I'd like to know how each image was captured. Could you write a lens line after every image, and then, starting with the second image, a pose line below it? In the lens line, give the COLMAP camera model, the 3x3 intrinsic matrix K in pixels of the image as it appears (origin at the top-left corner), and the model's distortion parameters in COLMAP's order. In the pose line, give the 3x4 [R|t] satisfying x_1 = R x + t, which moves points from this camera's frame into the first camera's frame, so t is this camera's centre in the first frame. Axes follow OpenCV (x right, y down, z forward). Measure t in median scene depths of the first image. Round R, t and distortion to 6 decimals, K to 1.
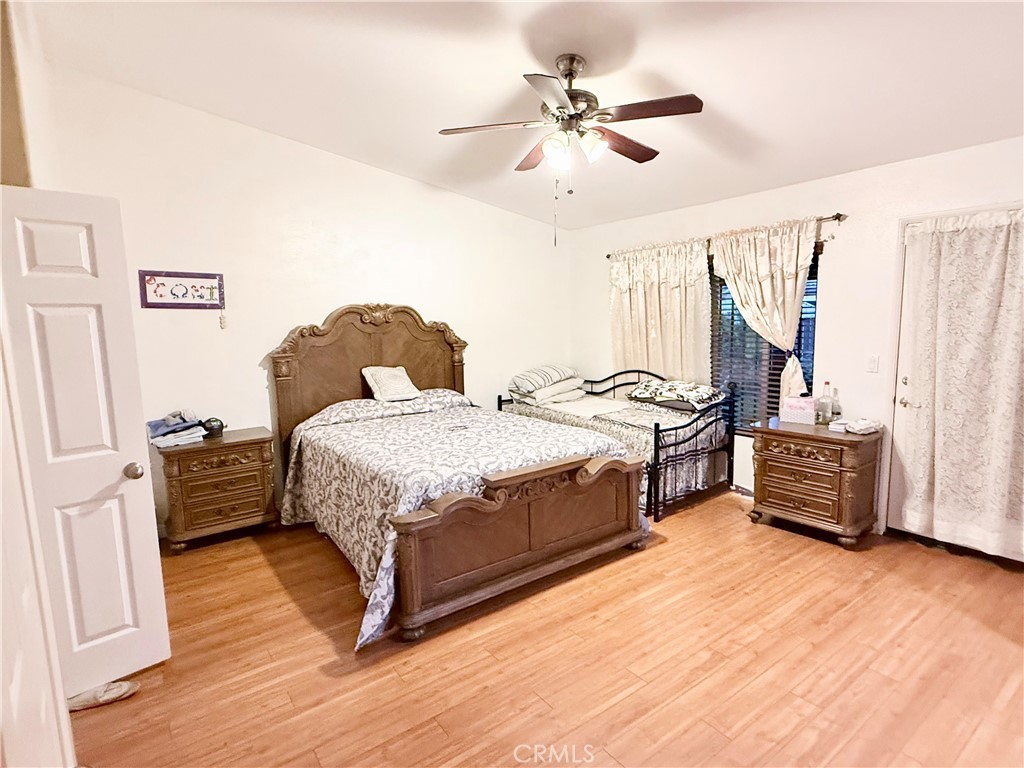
lens RADIAL K [[525.1, 0, 512.4], [0, 525.1, 384.9], [0, 0, 1]] dist [-0.000904, 0.000139]
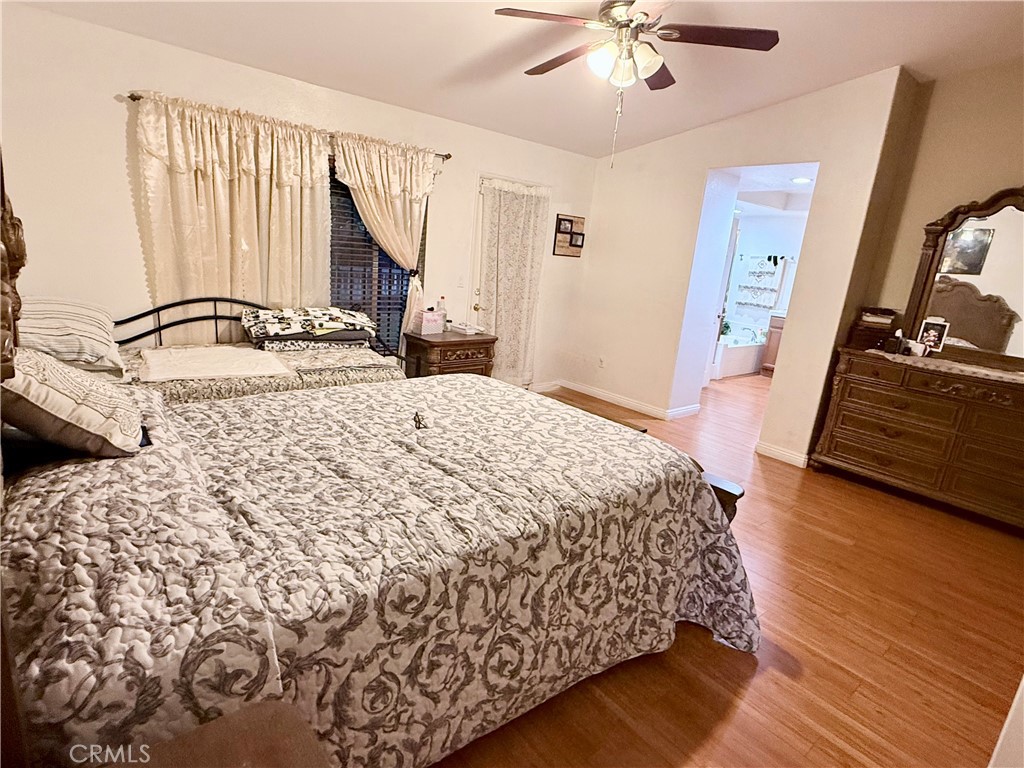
lens RADIAL K [[525.1, 0, 511.1], [0, 525.1, 384.3], [0, 0, 1]] dist [-0.000904, 0.000139]
pose [[-0.087631, -0.224634, 0.970495, -0.530904], [0.040739, 0.972620, 0.228804, -0.066174], [-0.995320, 0.059587, -0.076080, 0.764305]]
